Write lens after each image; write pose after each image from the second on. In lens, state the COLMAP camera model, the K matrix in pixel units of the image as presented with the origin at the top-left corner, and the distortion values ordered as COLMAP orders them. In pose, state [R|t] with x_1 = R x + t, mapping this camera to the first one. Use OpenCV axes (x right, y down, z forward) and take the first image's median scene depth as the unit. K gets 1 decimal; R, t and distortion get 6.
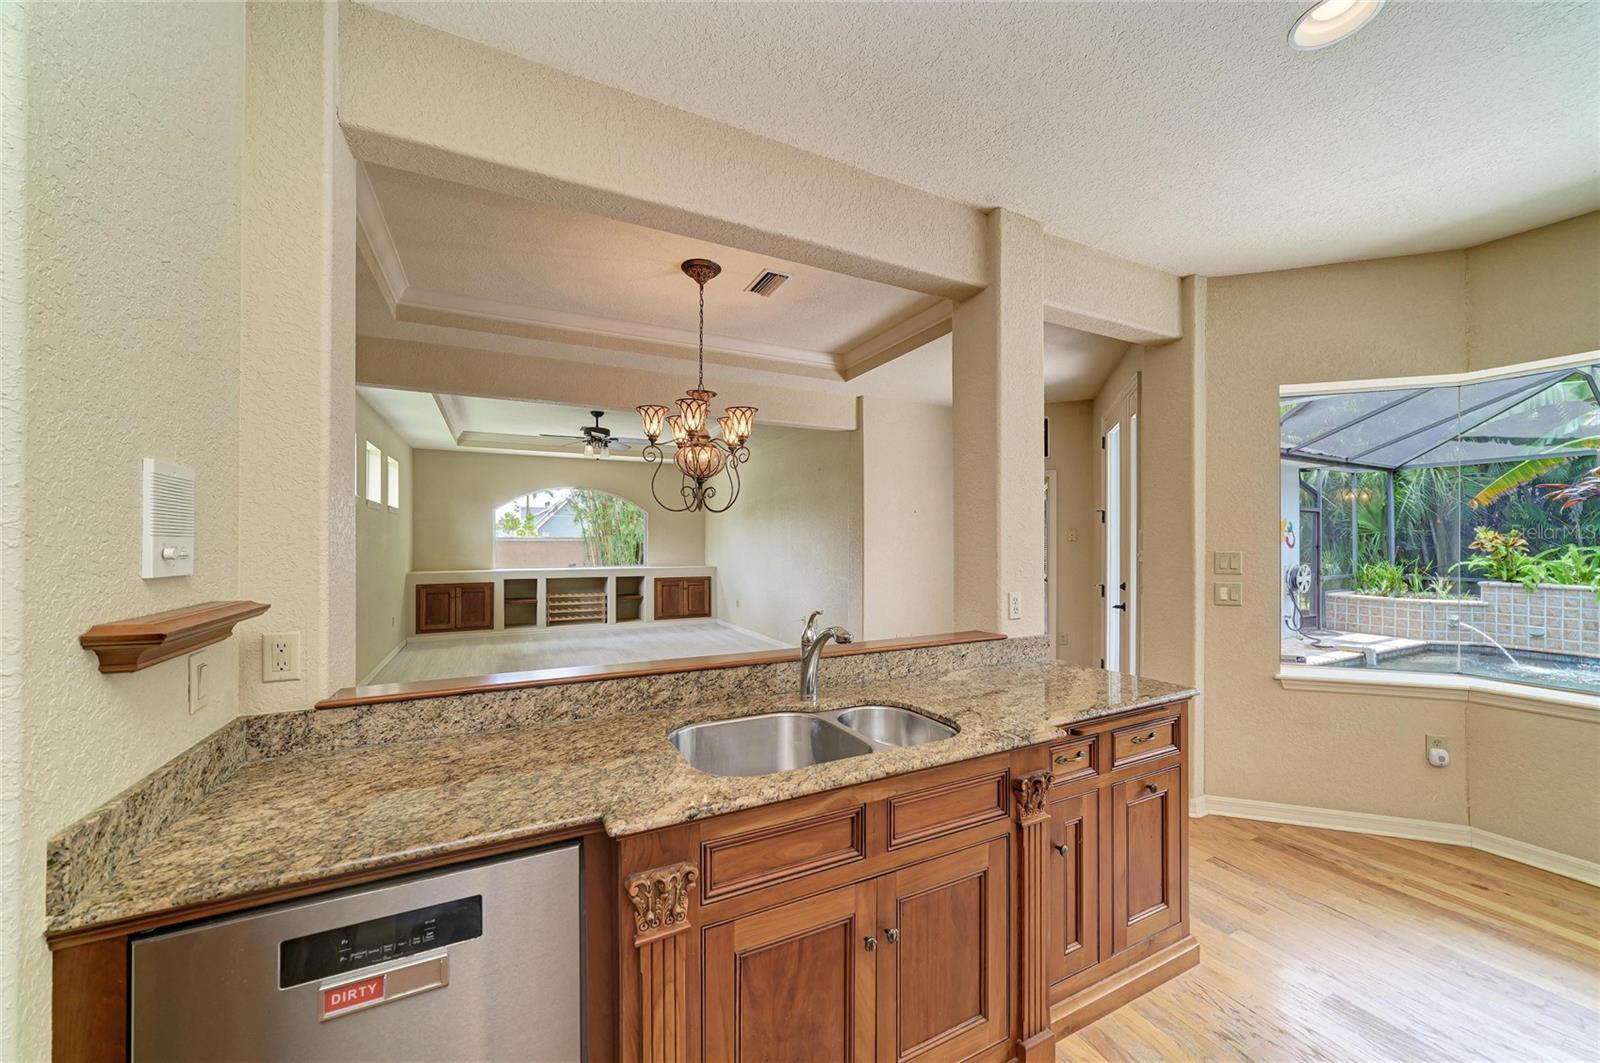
lens RADIAL K [[585.1, 0, 802.7], [0, 585.1, 539.2], [0, 0, 1]] dist [-0.022803, 0.006306]
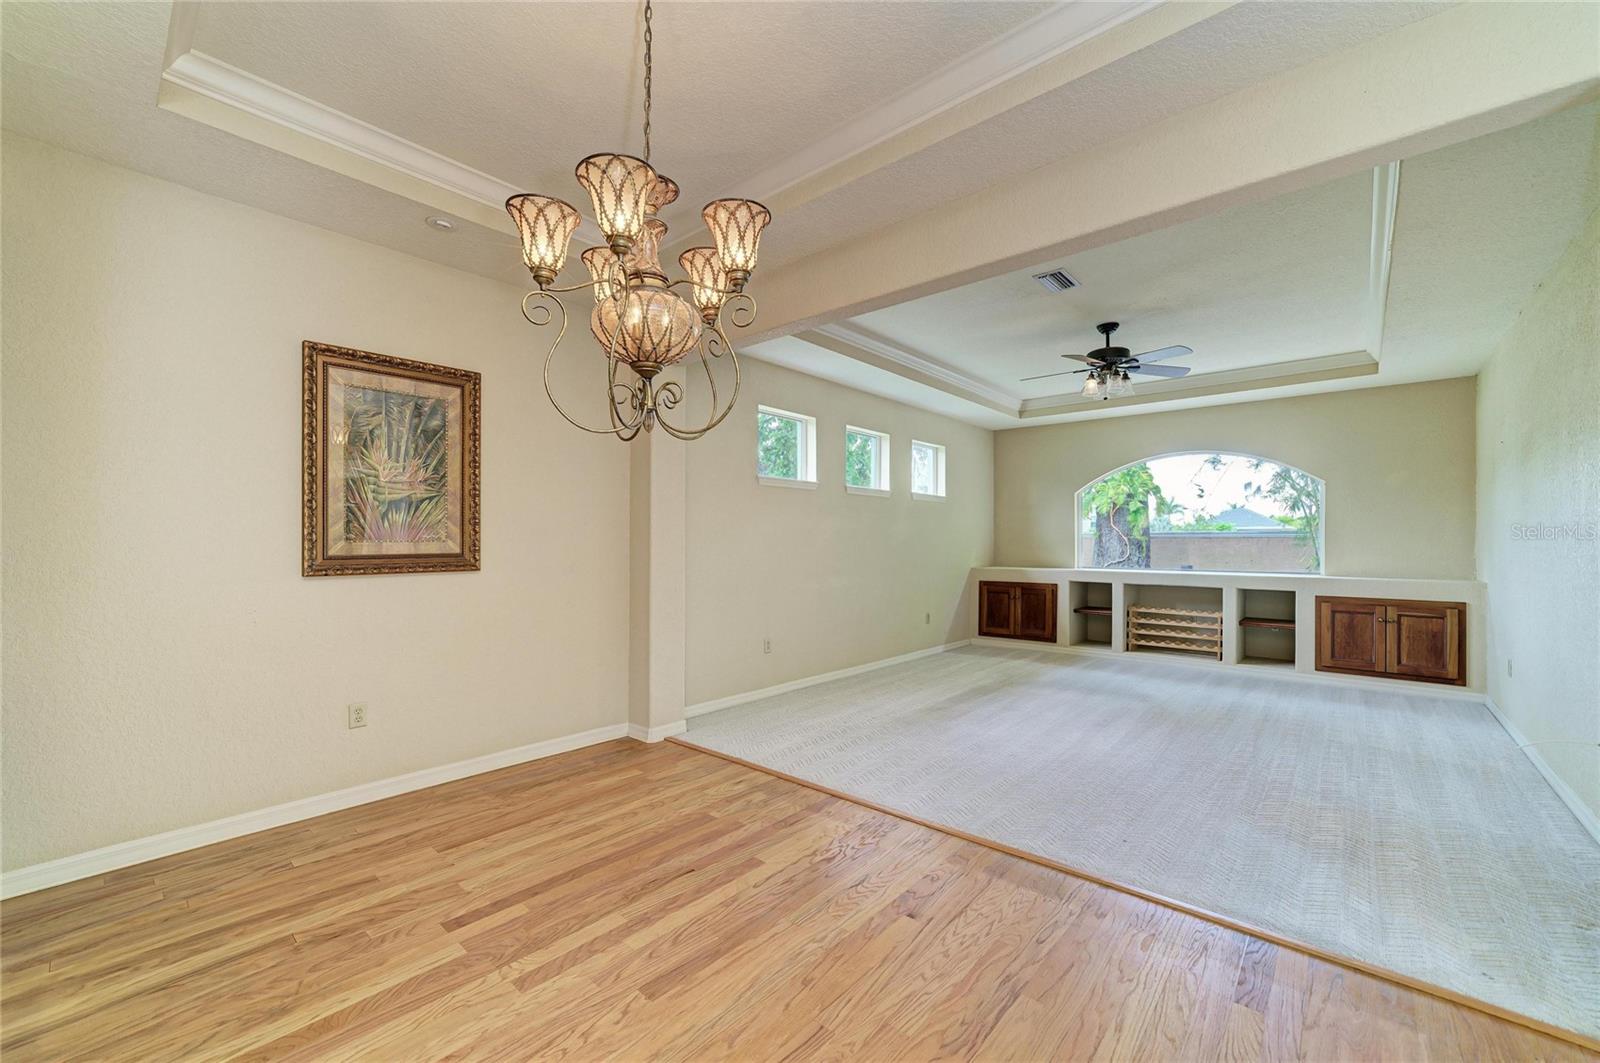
lens RADIAL K [[638.1, 0, 804.5], [0, 638.1, 539.7], [0, 0, 1]] dist [-0.020459, 0.007927]
pose [[0.372793, -0.000698, -0.927914, 0.144101], [-0.000187, 1.000000, -0.000828, 0.015809], [0.927915, 0.000482, 0.372792, 0.376013]]
